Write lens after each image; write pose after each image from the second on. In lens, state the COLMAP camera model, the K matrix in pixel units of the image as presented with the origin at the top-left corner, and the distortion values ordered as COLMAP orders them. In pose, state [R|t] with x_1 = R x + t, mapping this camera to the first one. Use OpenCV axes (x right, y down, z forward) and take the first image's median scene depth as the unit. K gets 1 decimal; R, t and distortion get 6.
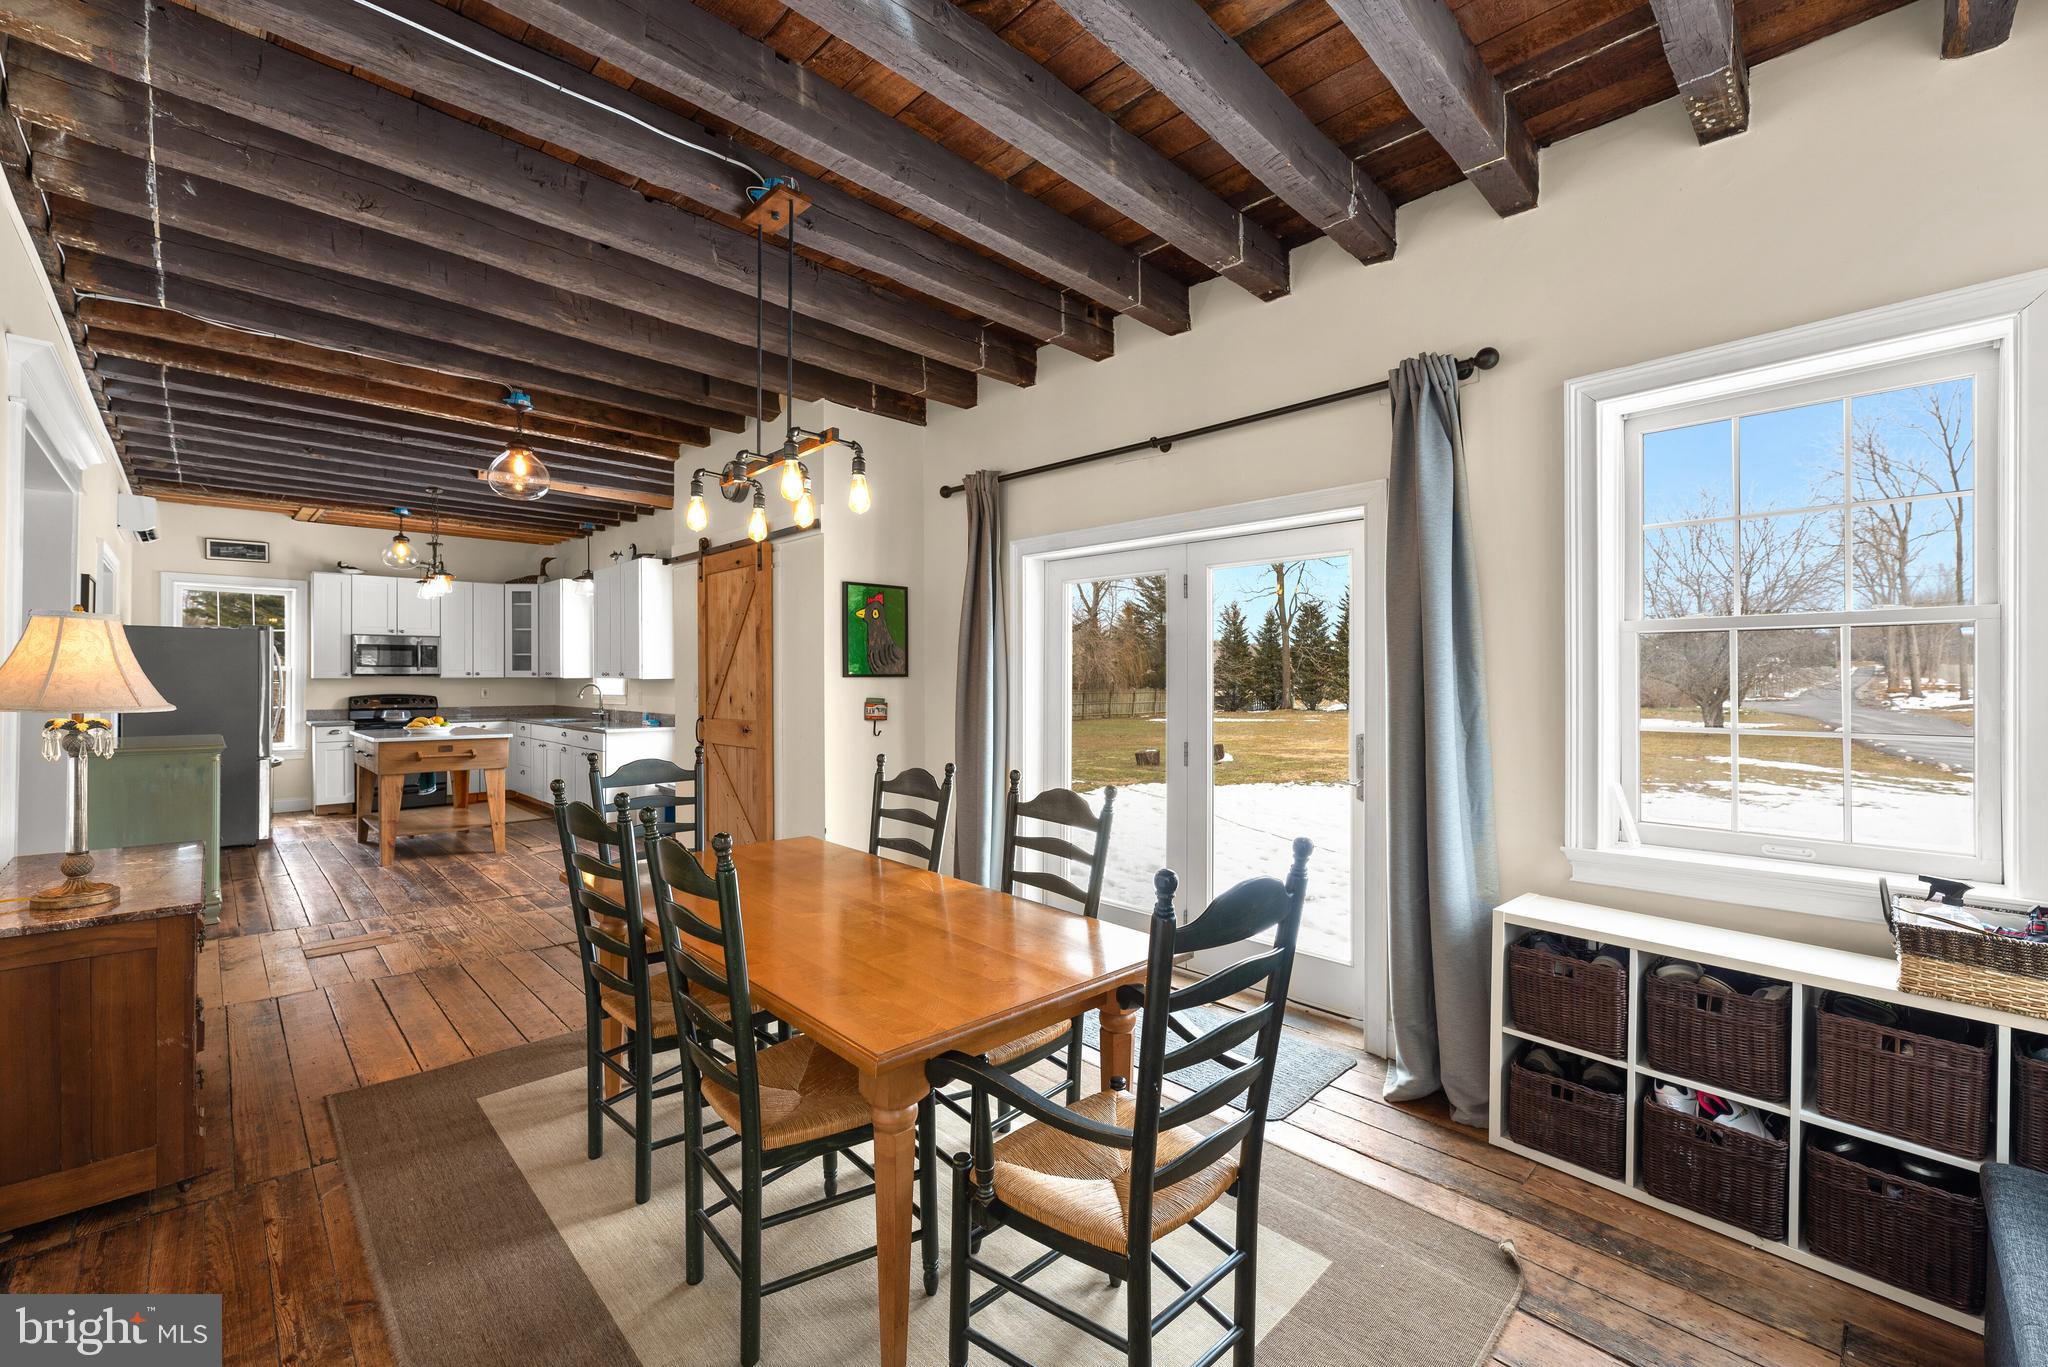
lens RADIAL K [[832.4, 0, 1028.9], [0, 832.4, 678.8], [0, 0, 1]] dist [0.006645, -0.001299]
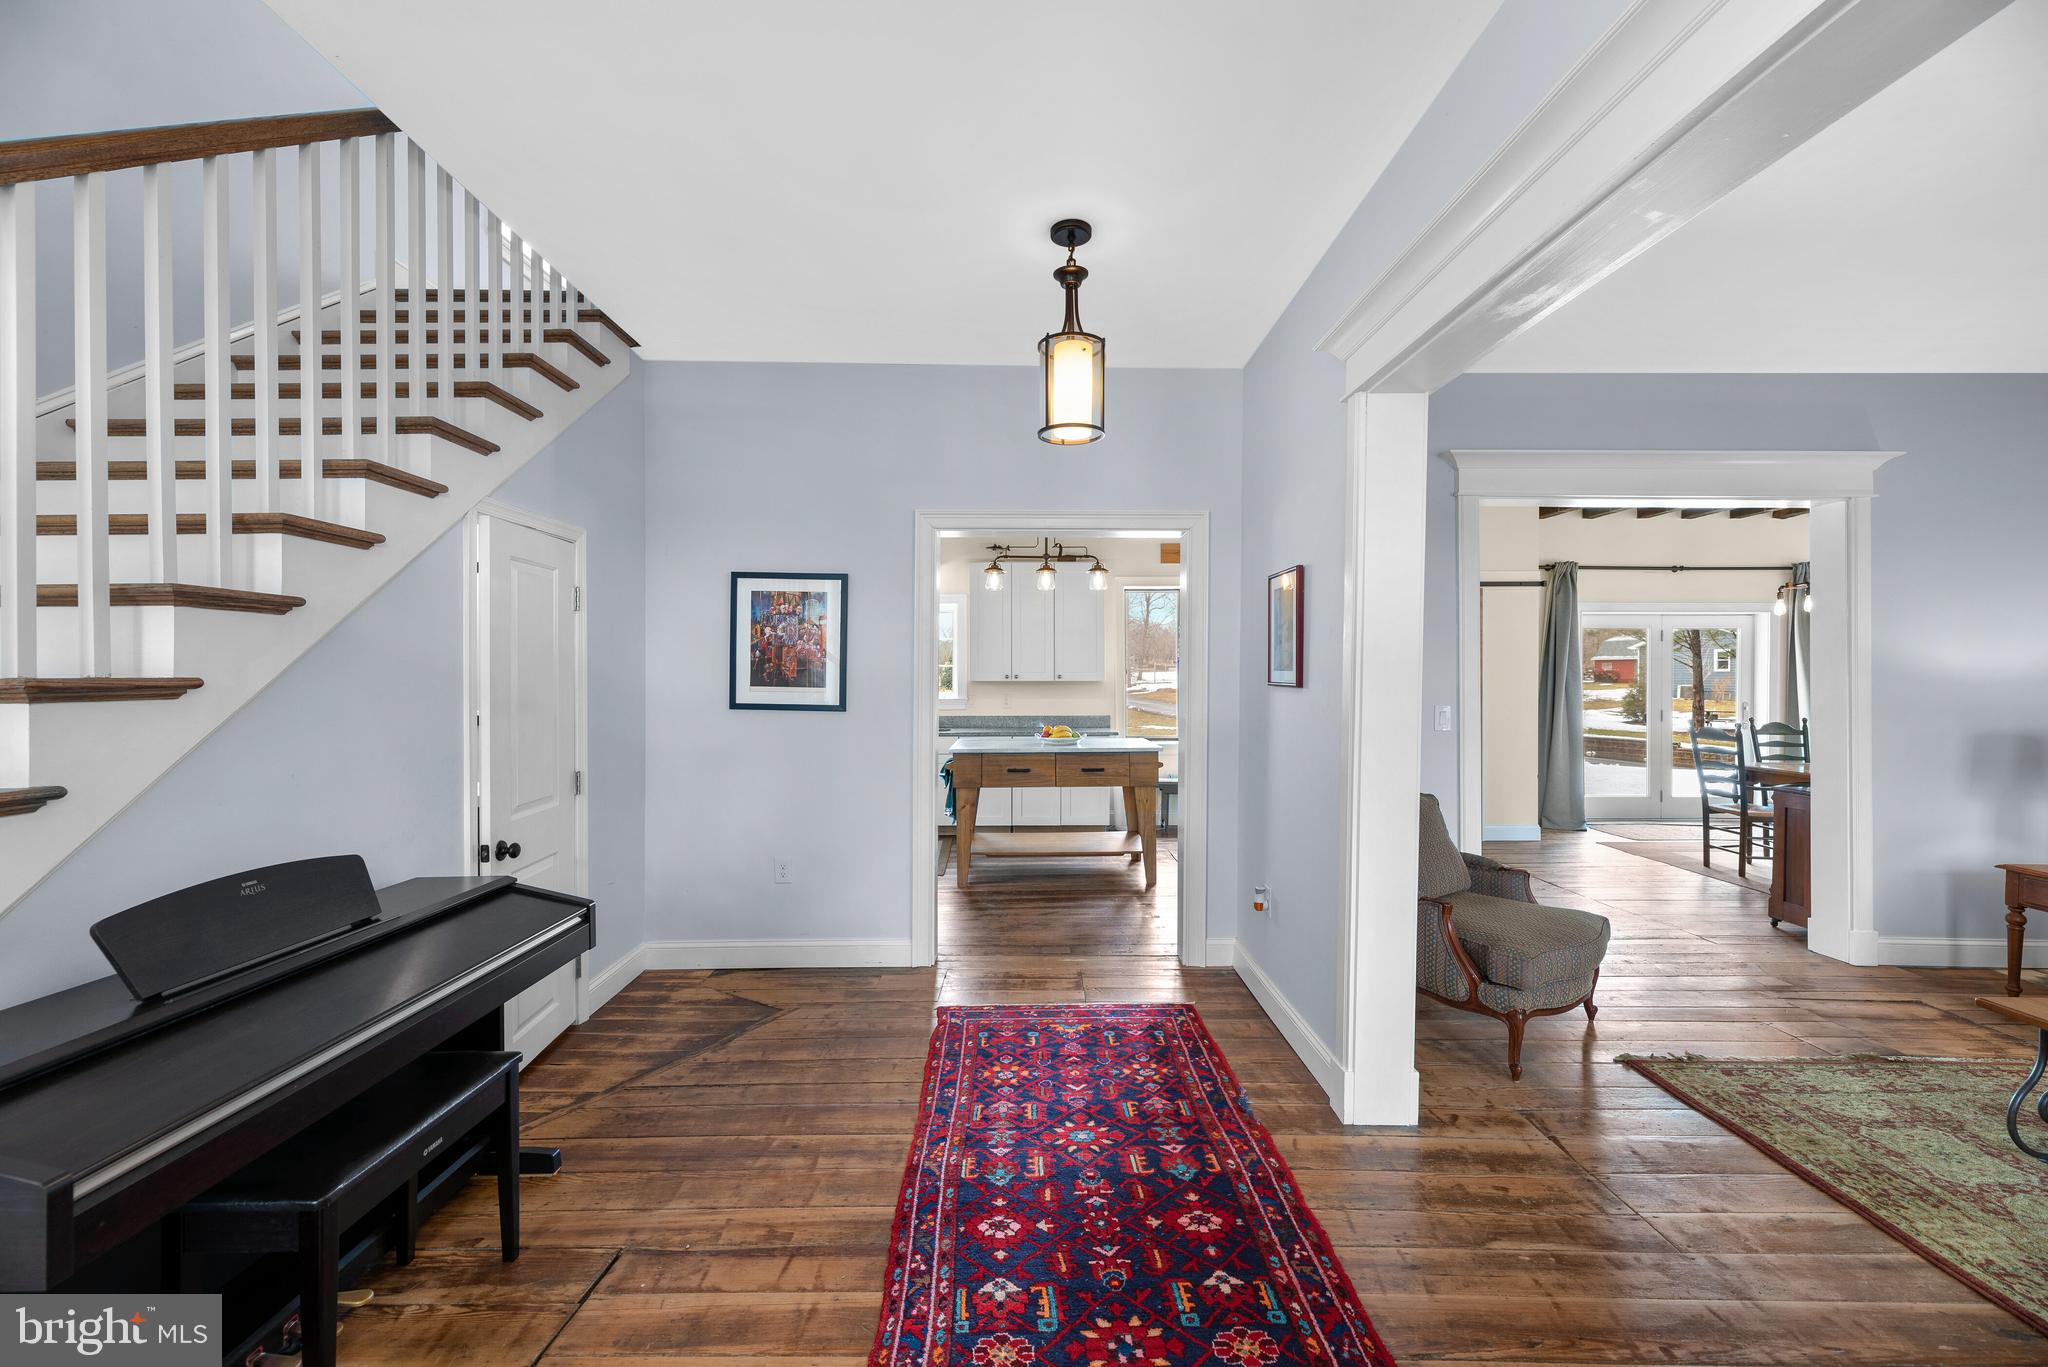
lens RADIAL K [[832.4, 0, 1019.8], [0, 832.4, 675.2], [0, 0, 1]] dist [0.006645, -0.001299]
pose [[0.704303, -0.001577, 0.709898, -2.500384], [0.001005, 0.999999, 0.001224, -0.015881], [-0.709899, -0.000148, 0.704303, 0.688506]]
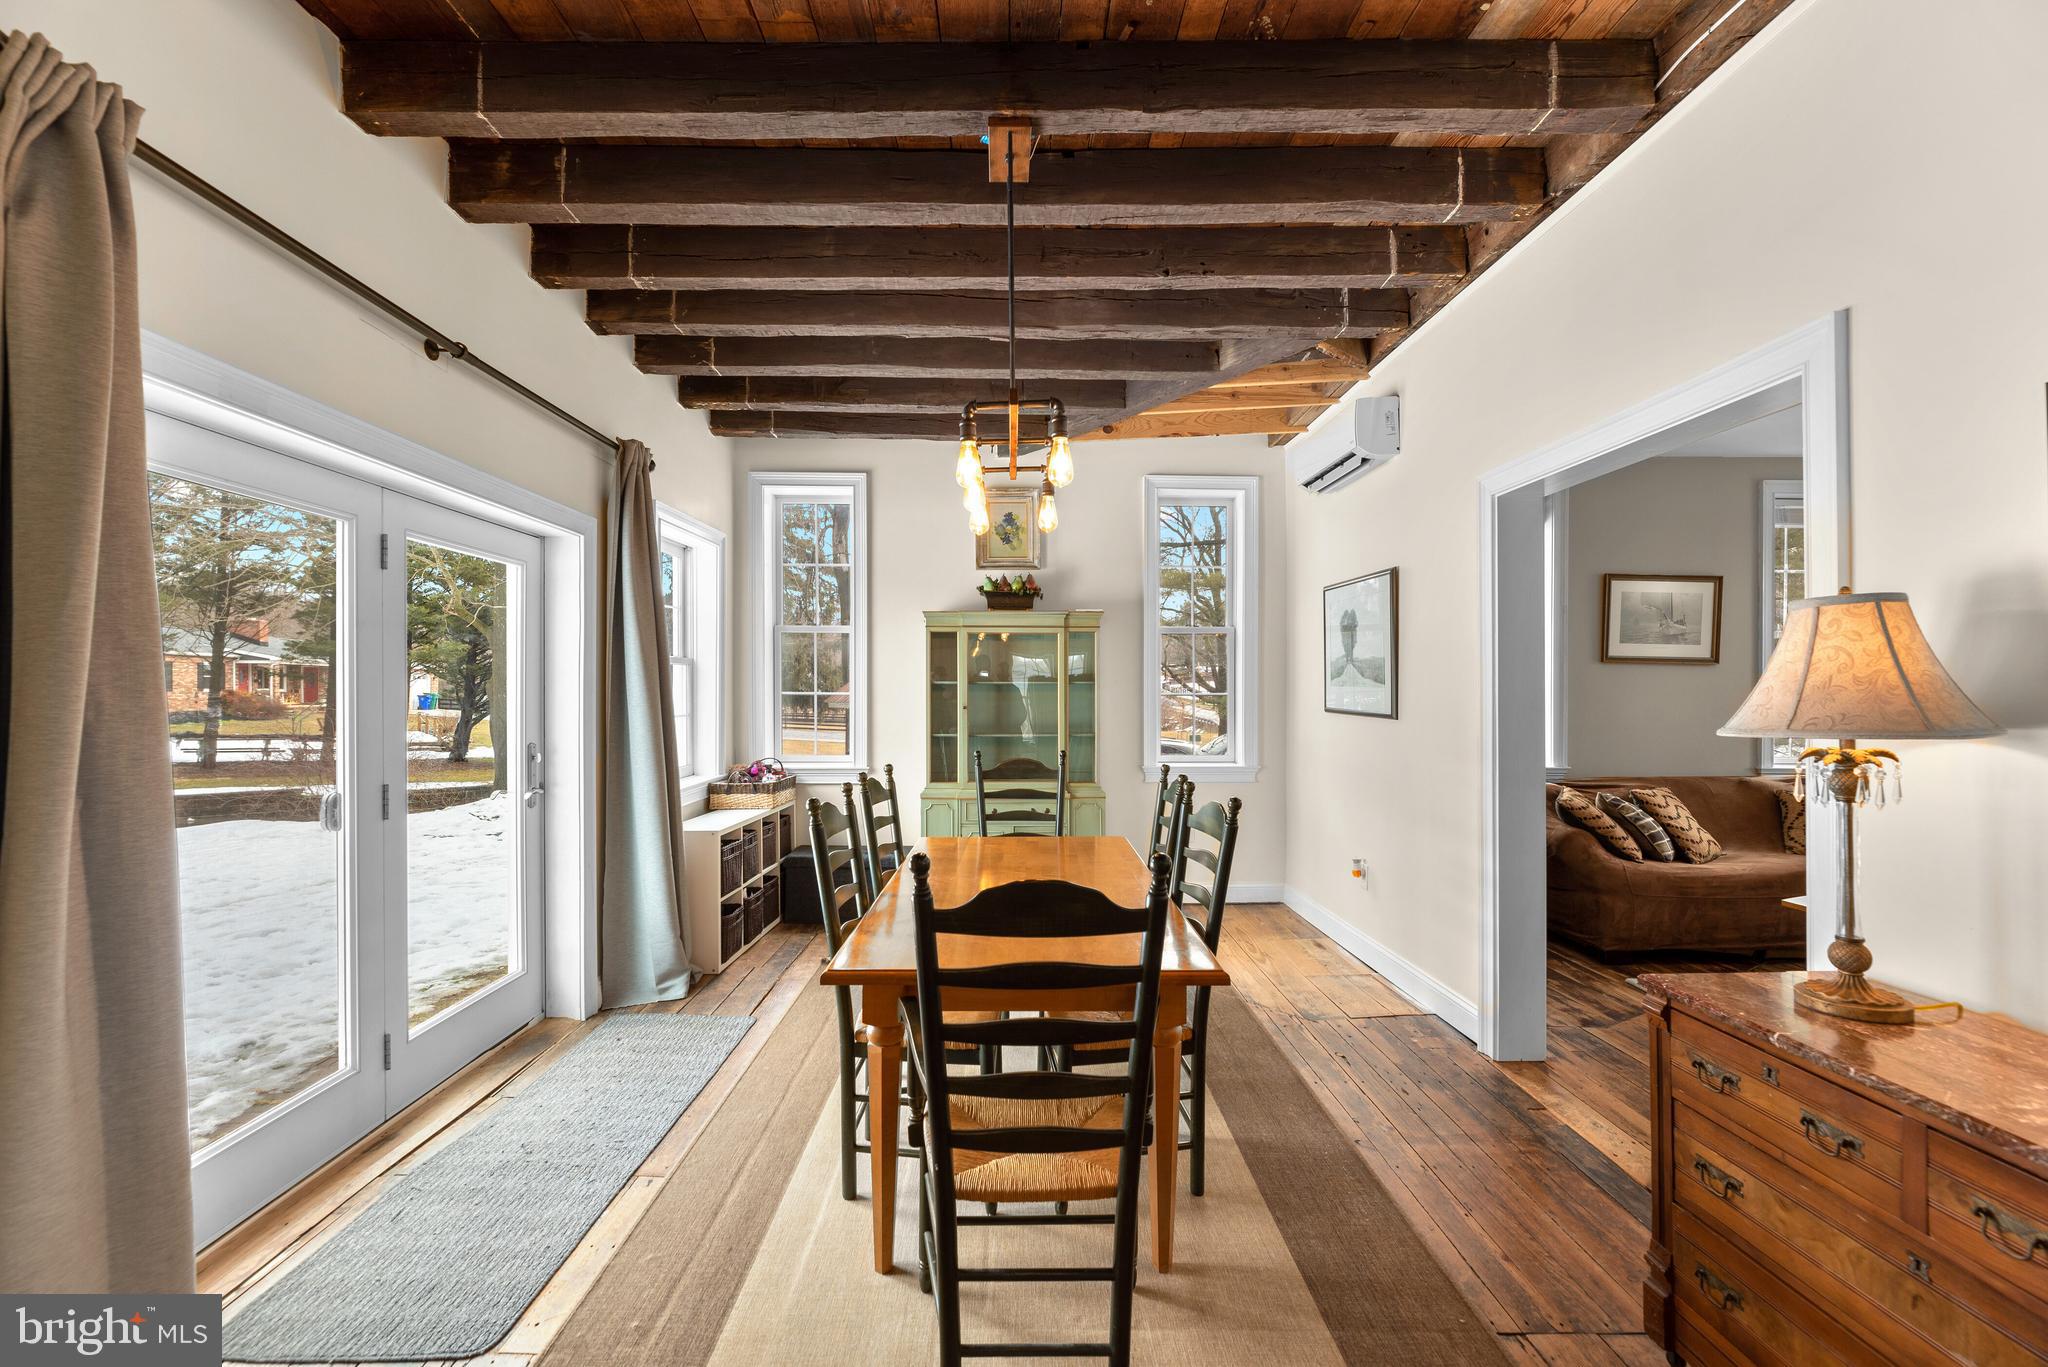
lens RADIAL K [[832.4, 0, 1018.9], [0, 832.4, 688.0], [0, 0, 1]] dist [0.006645, -0.001299]
pose [[-0.721377, -0.000449, 0.692543, -0.657605], [0.000888, 0.999998, 0.001573, -0.003228], [-0.692542, 0.001750, -0.721375, 1.162968]]
